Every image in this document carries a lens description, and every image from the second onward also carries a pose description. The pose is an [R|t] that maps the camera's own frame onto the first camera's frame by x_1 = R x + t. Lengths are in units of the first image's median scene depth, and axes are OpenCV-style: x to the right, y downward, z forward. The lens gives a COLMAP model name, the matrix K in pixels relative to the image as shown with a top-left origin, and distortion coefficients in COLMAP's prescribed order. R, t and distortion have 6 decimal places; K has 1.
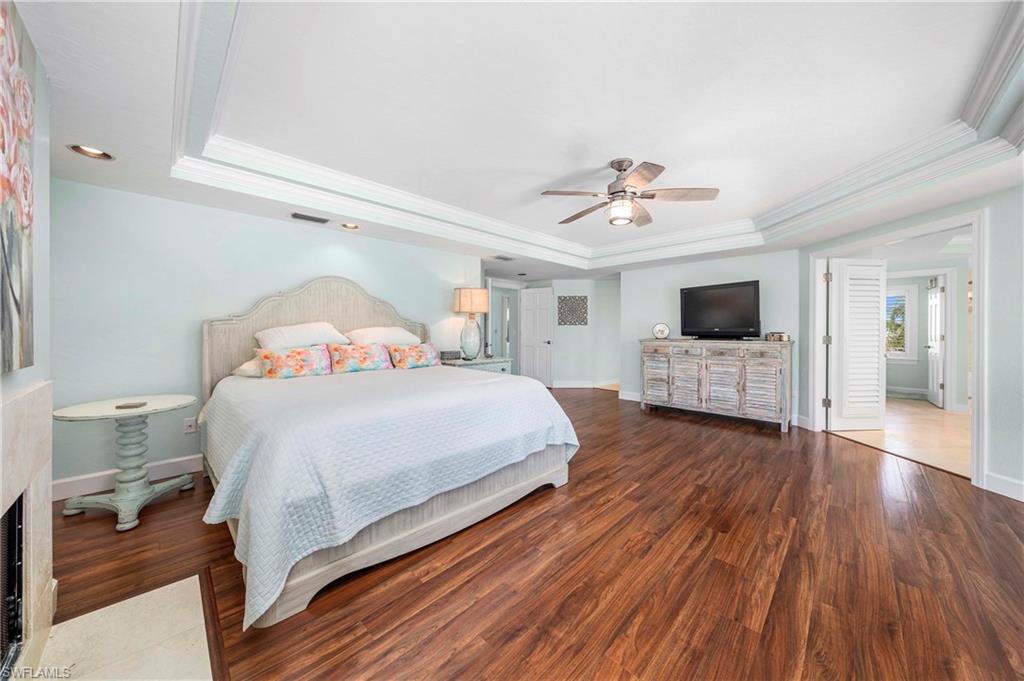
lens RADIAL K [[351.3, 0, 505.5], [0, 351.3, 330.0], [0, 0, 1]] dist [-0.000226, 0.000264]
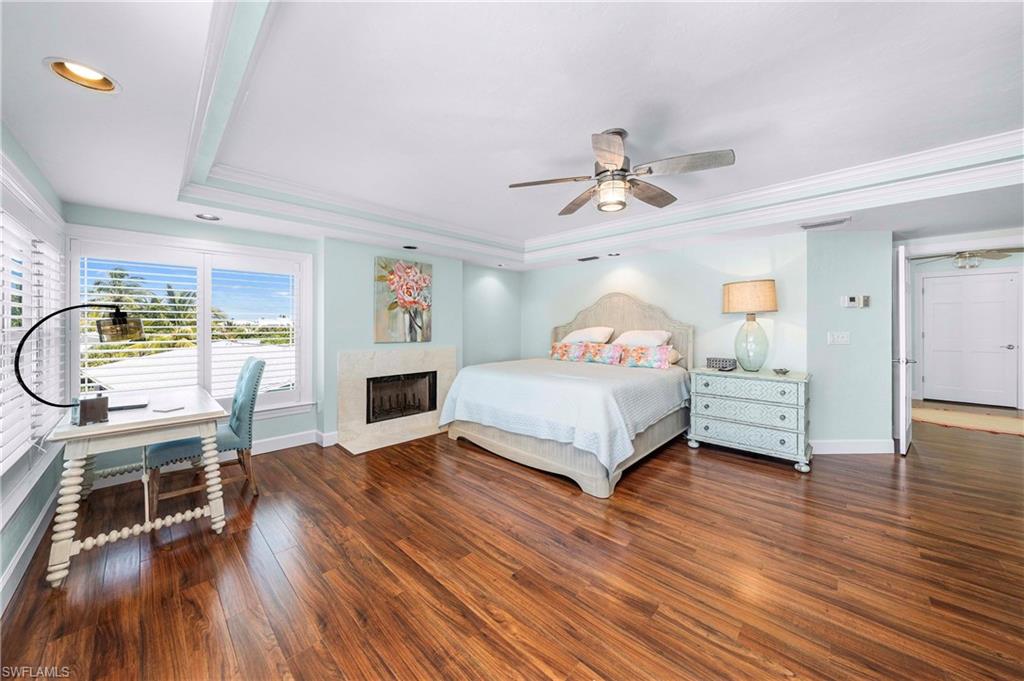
lens RADIAL K [[351.3, 0, 505.8], [0, 351.3, 335.3], [0, 0, 1]] dist [-0.000226, 0.000264]
pose [[0.011634, 0.024319, -0.999637, 1.567102], [0.000051, 0.999704, 0.024321, -0.040868], [0.999932, -0.000334, 0.011630, 1.034339]]
